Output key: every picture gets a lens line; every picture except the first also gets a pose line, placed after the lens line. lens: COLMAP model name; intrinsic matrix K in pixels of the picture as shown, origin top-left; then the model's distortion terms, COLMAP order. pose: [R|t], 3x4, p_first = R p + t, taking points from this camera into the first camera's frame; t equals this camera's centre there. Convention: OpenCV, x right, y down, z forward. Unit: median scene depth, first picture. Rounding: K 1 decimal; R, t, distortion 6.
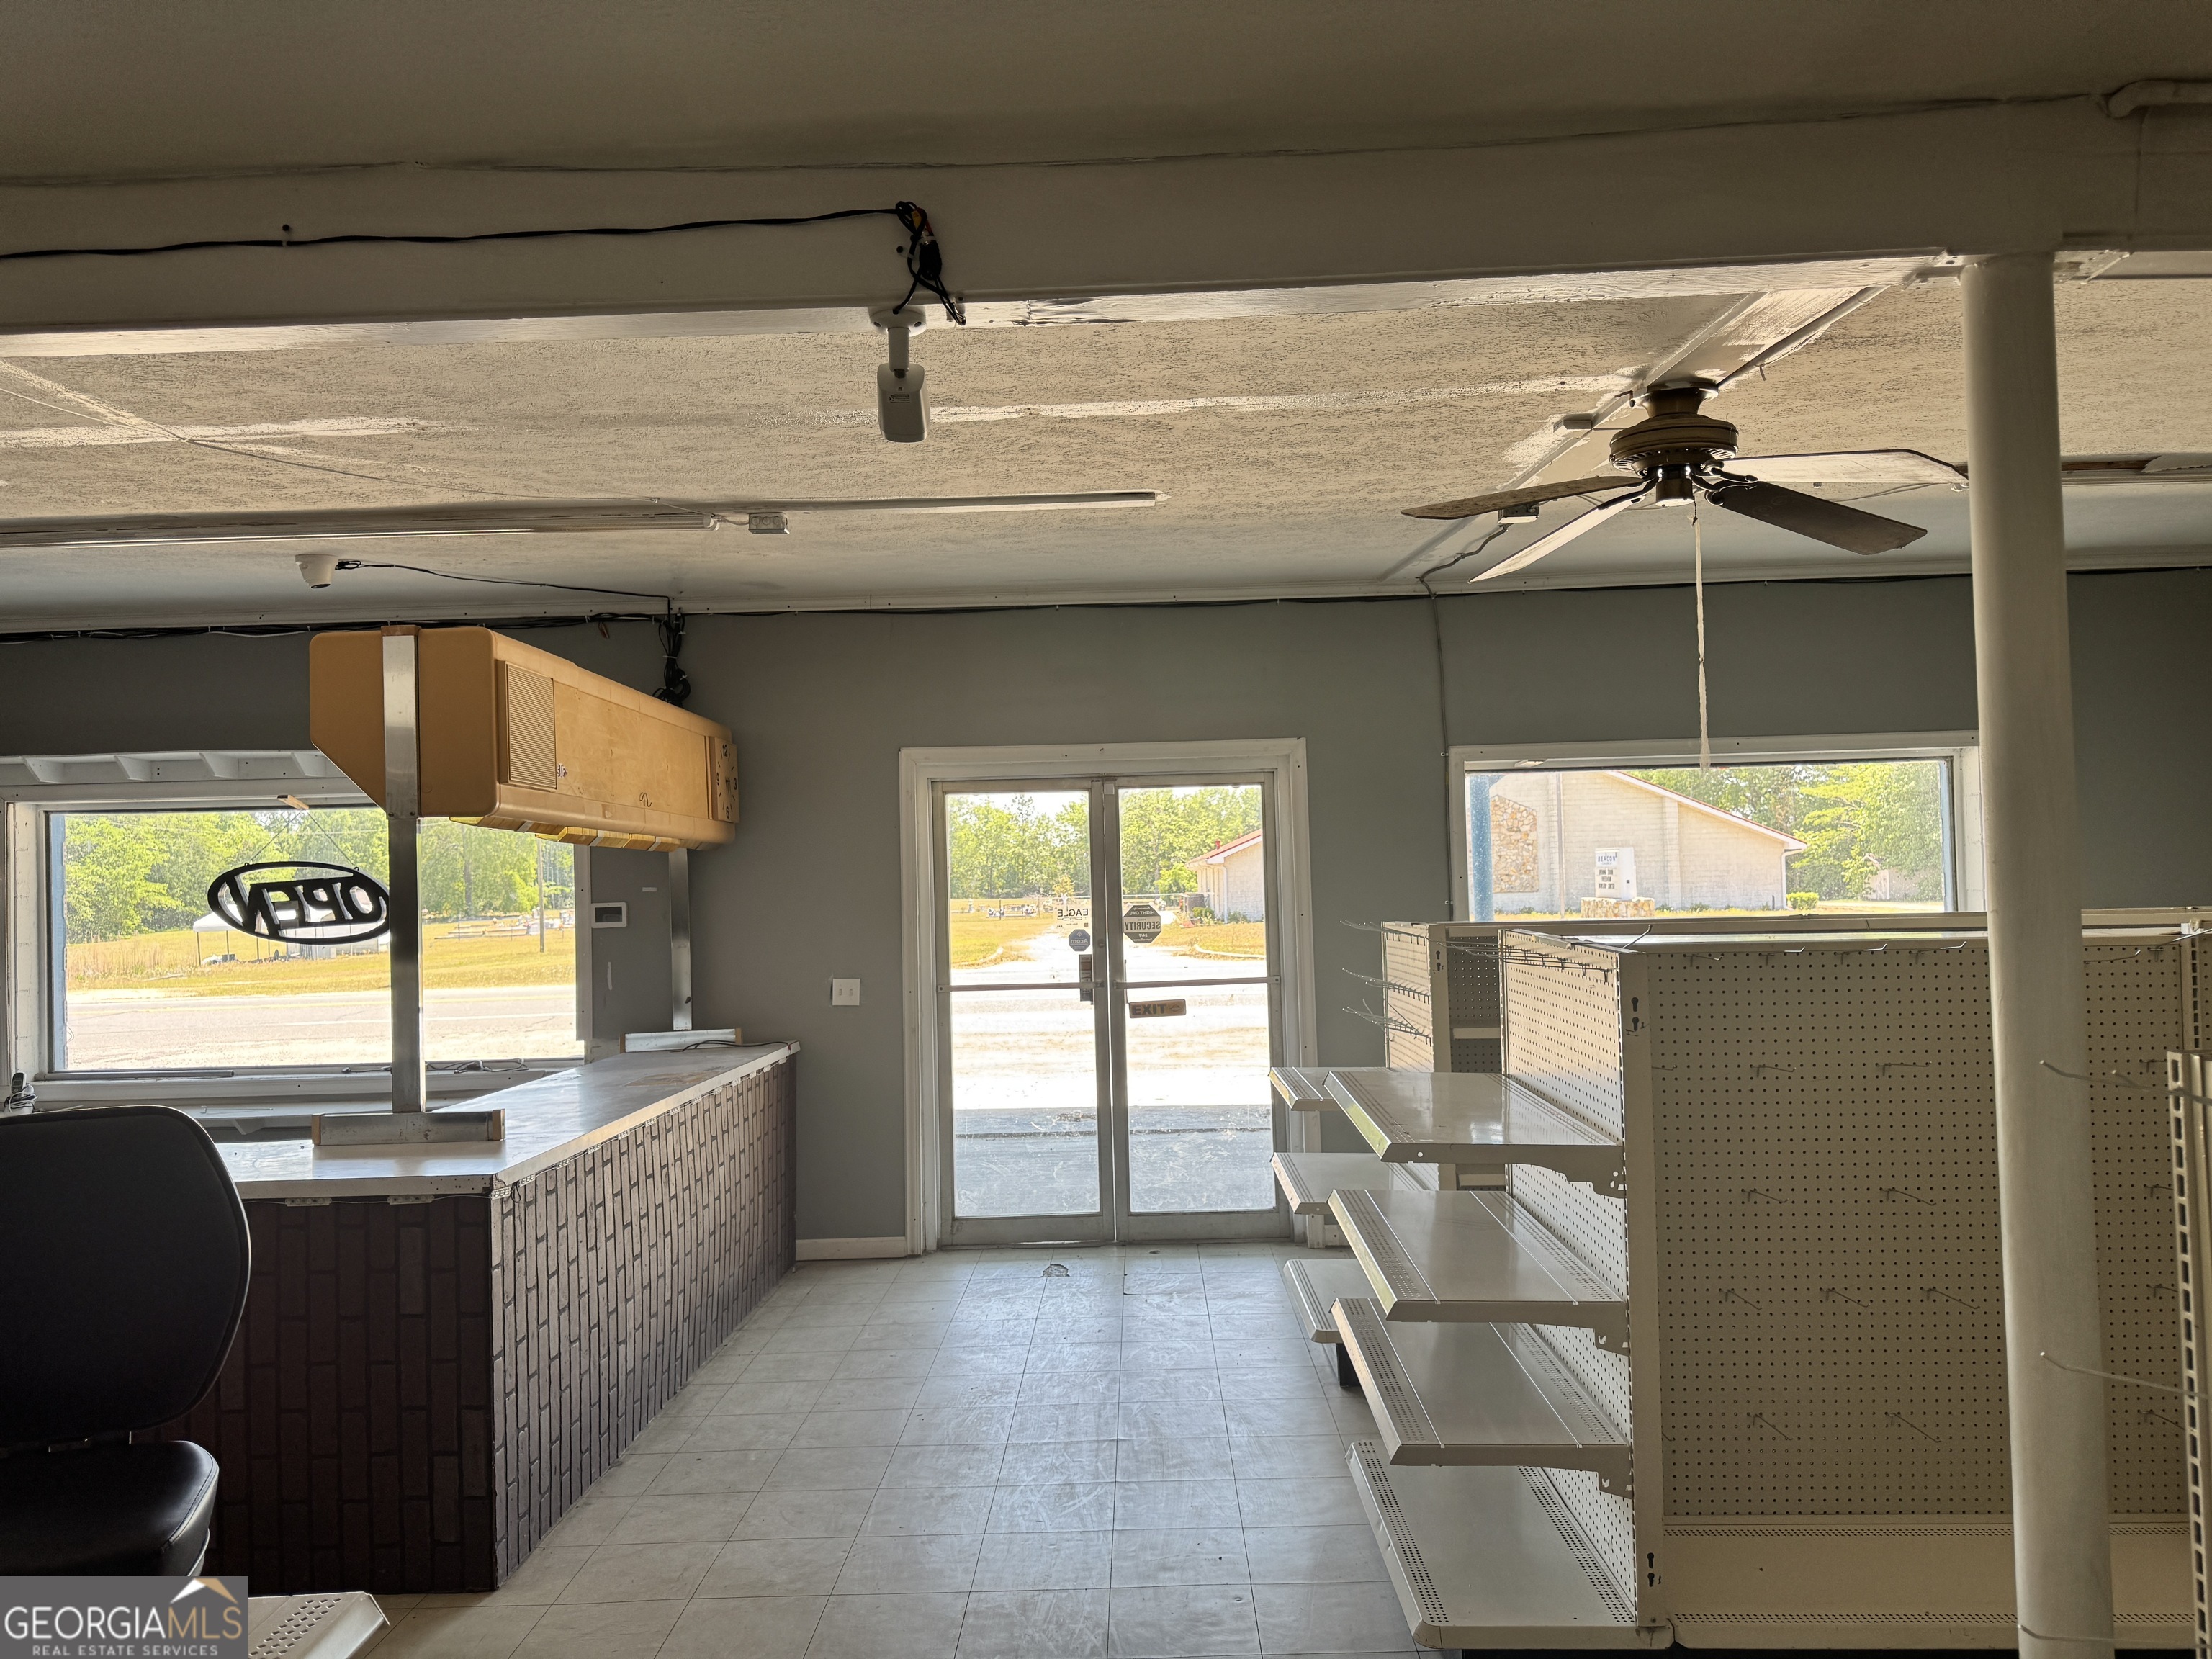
lens RADIAL K [[1541.5, 0, 1087.2], [0, 1541.5, 838.9], [0, 0, 1]] dist [0.041921, -0.005586]
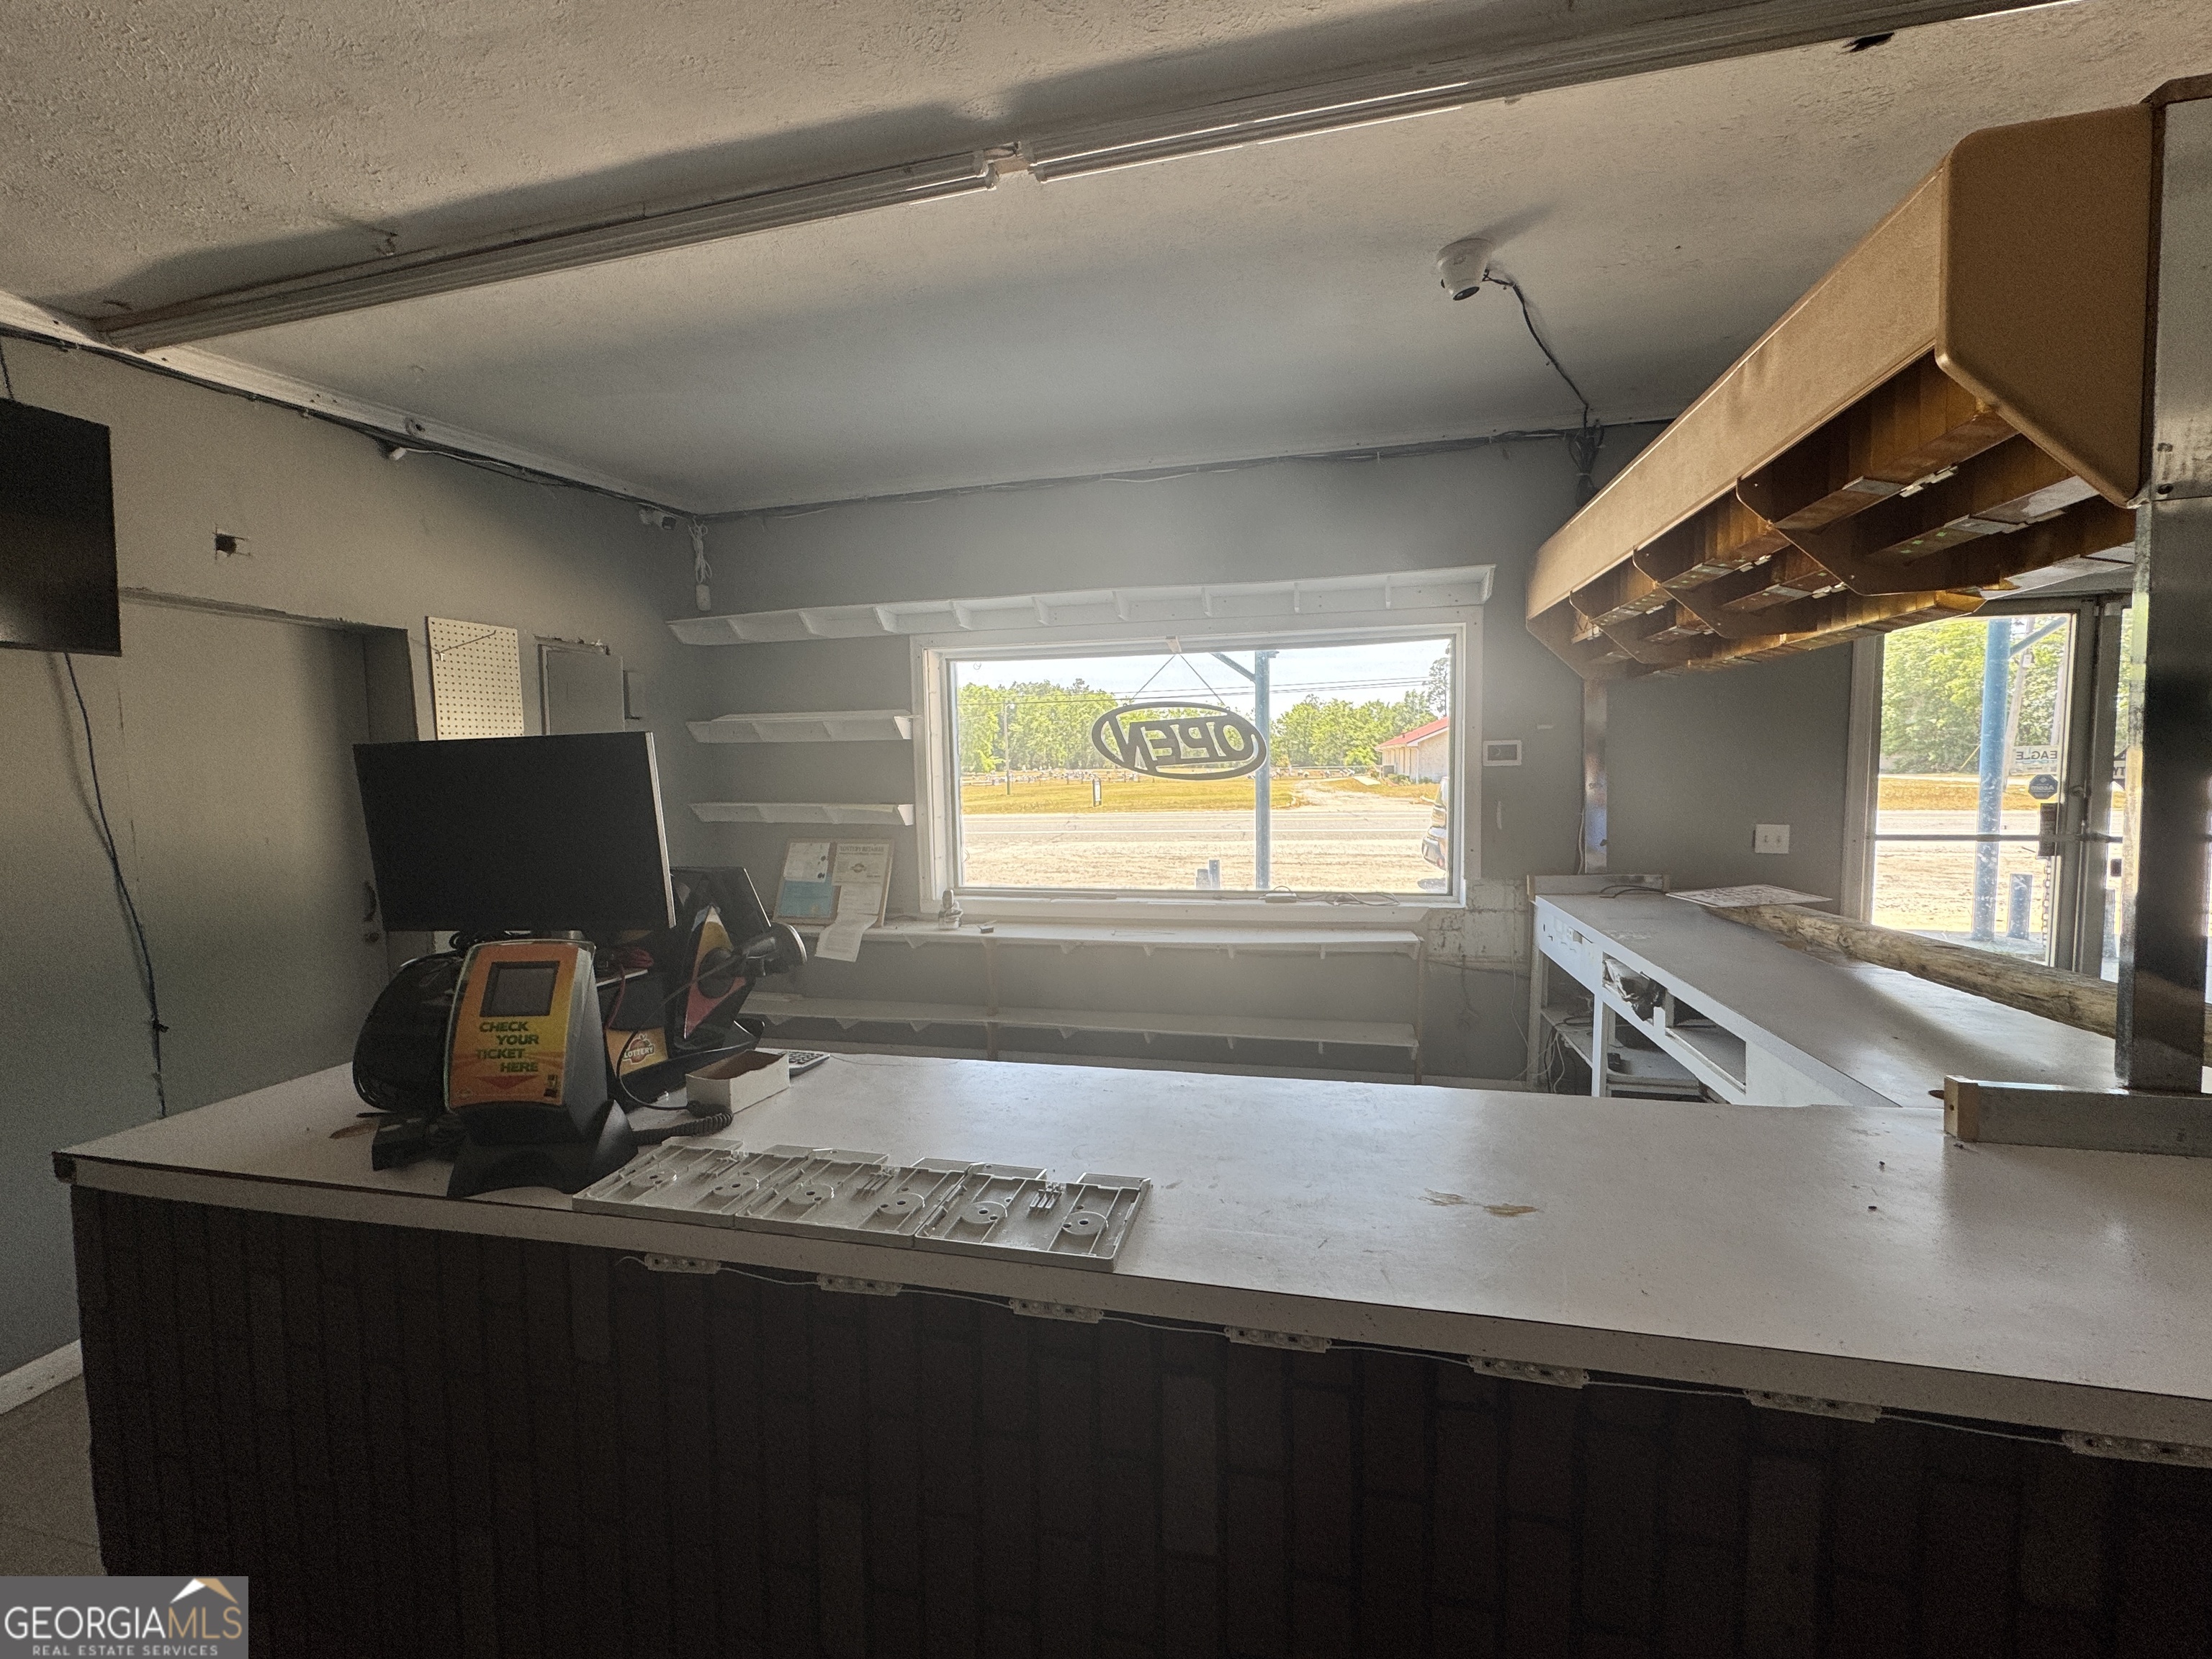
lens RADIAL K [[884.7, 0, 1100.5], [0, 884.7, 827.6], [0, 0, 1]] dist [-0.000313, -0.000199]
pose [[0.978103, 0.023484, -0.206794, -0.428510], [-0.001620, 0.994442, 0.105271, 0.036505], [0.208117, -0.102631, 0.972705, 0.394149]]
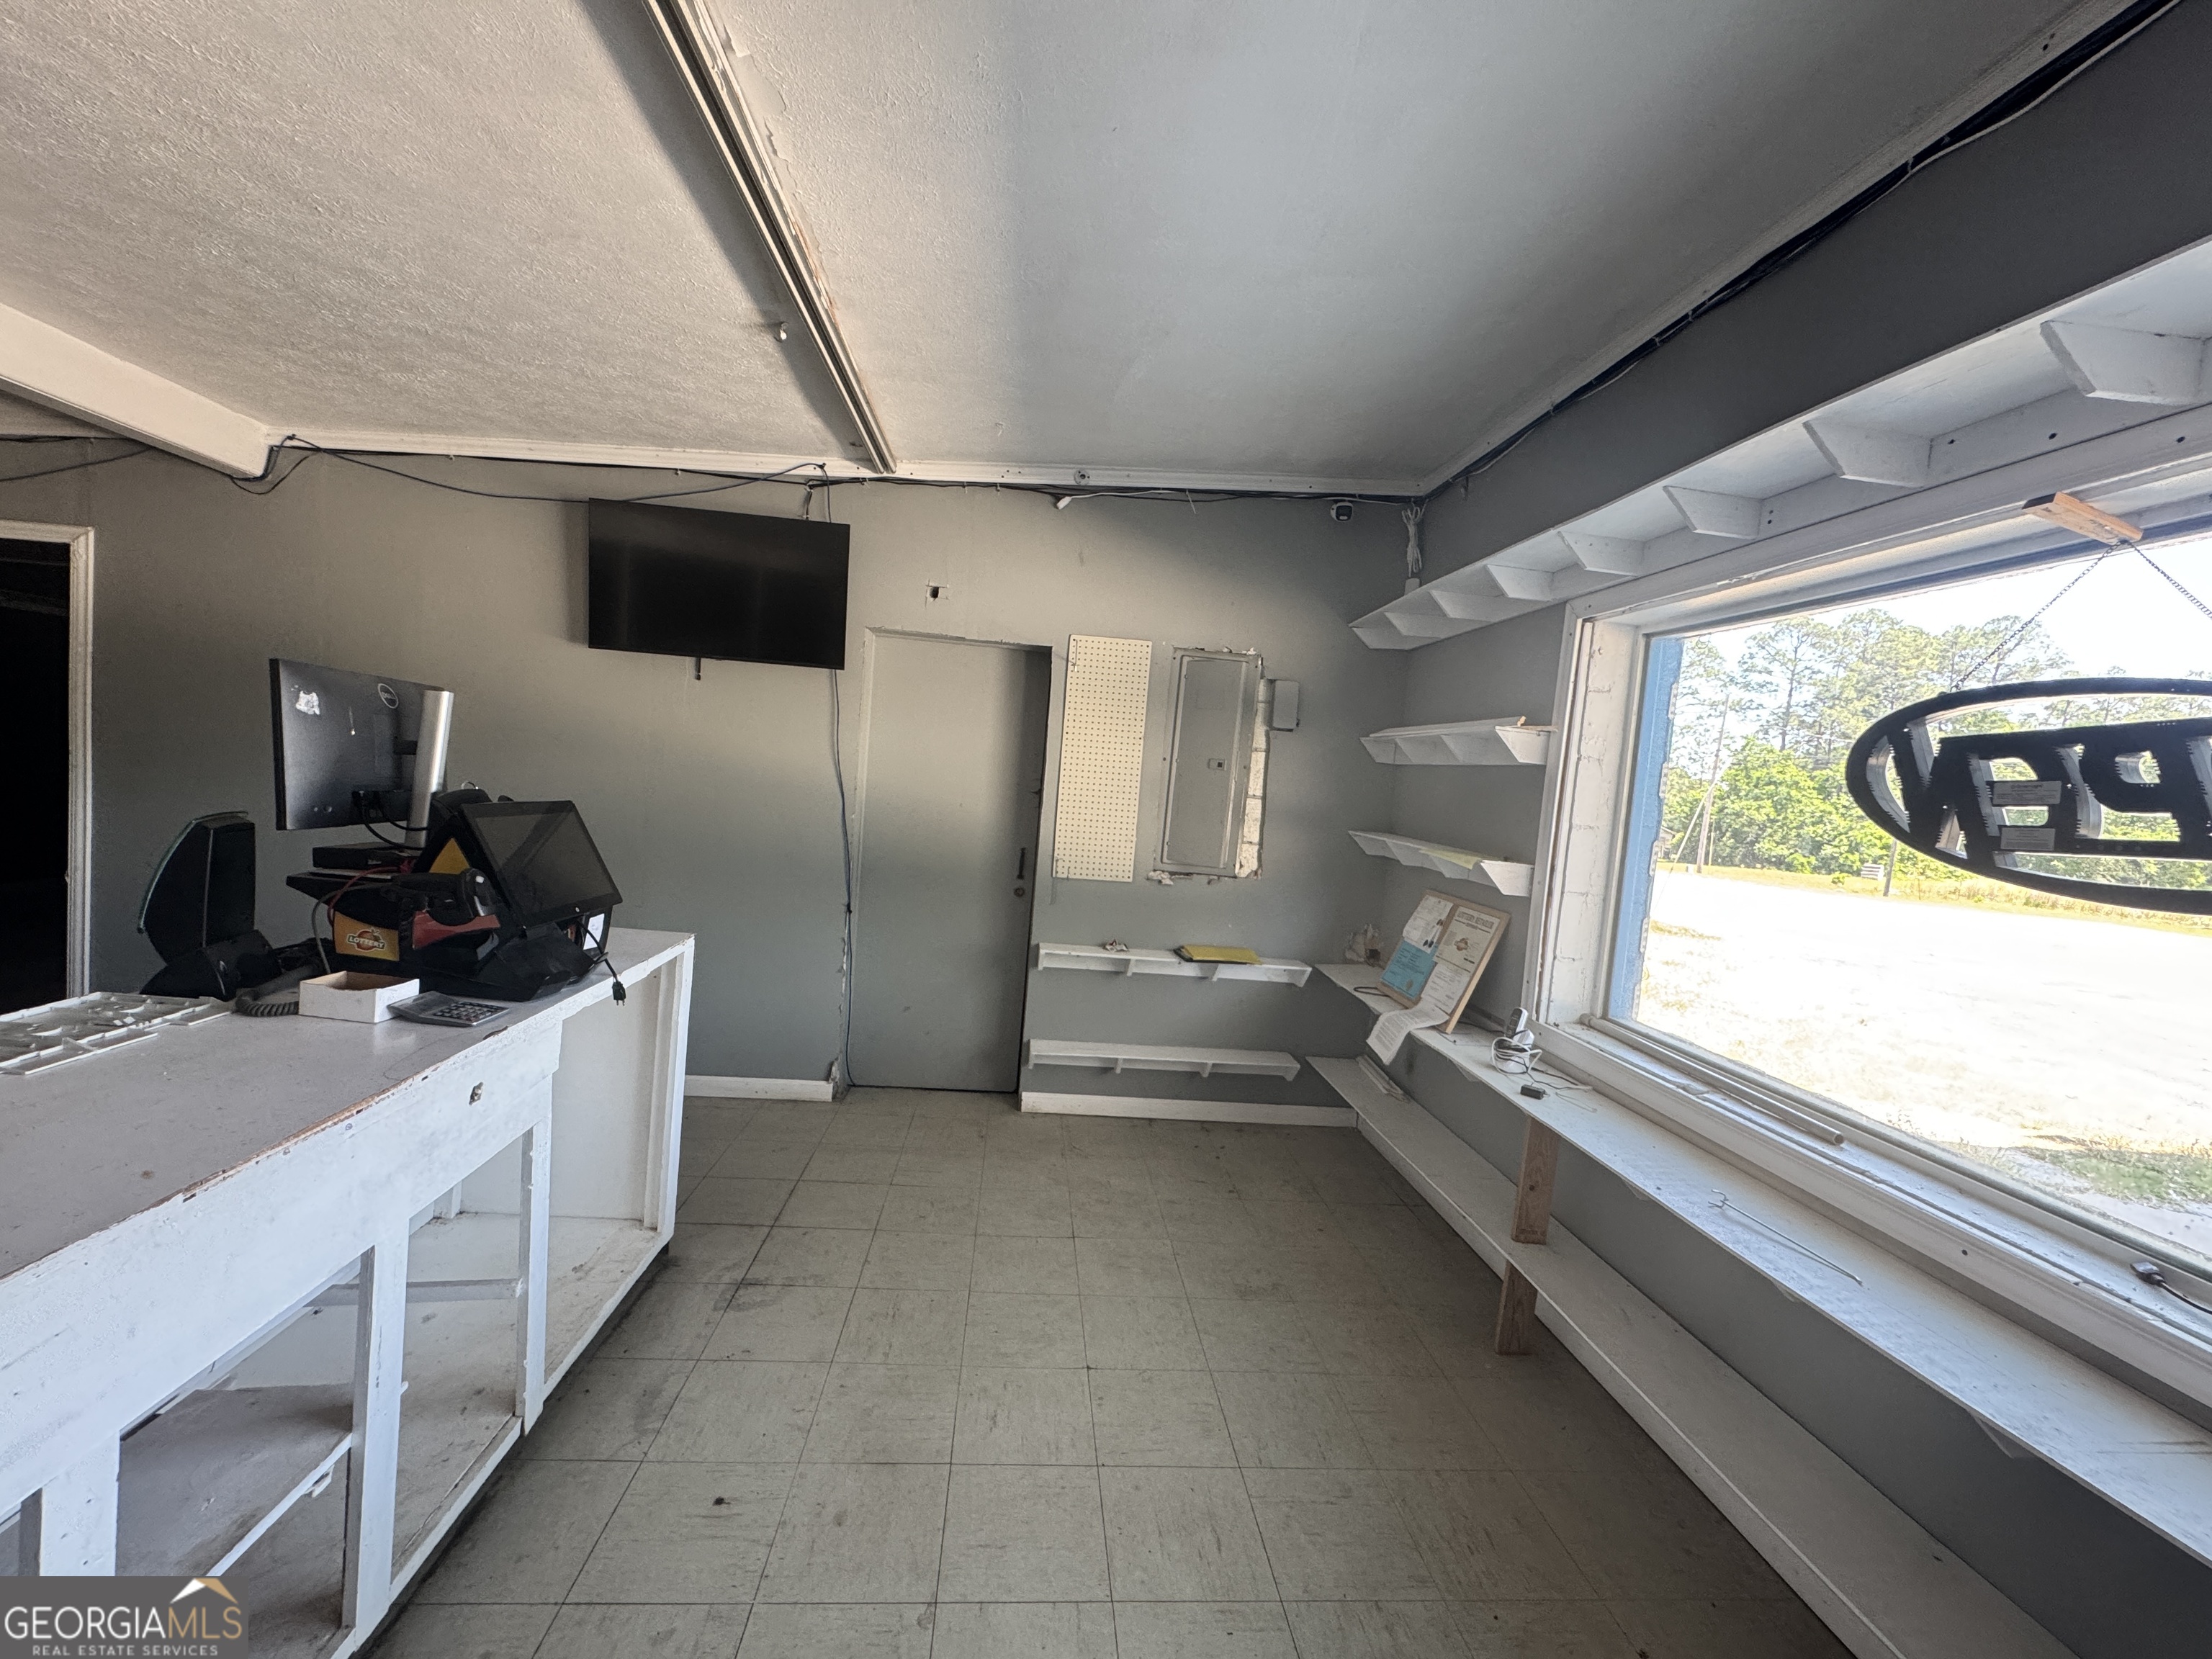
lens RADIAL K [[884.7, 0, 1089.0], [0, 884.7, 828.7], [0, 0, 1]] dist [-0.000313, -0.000199]
pose [[0.118695, 0.095939, -0.988285, -0.315174], [-0.059651, 0.994212, 0.089351, 0.045992], [0.991137, 0.048346, 0.123731, 0.730633]]
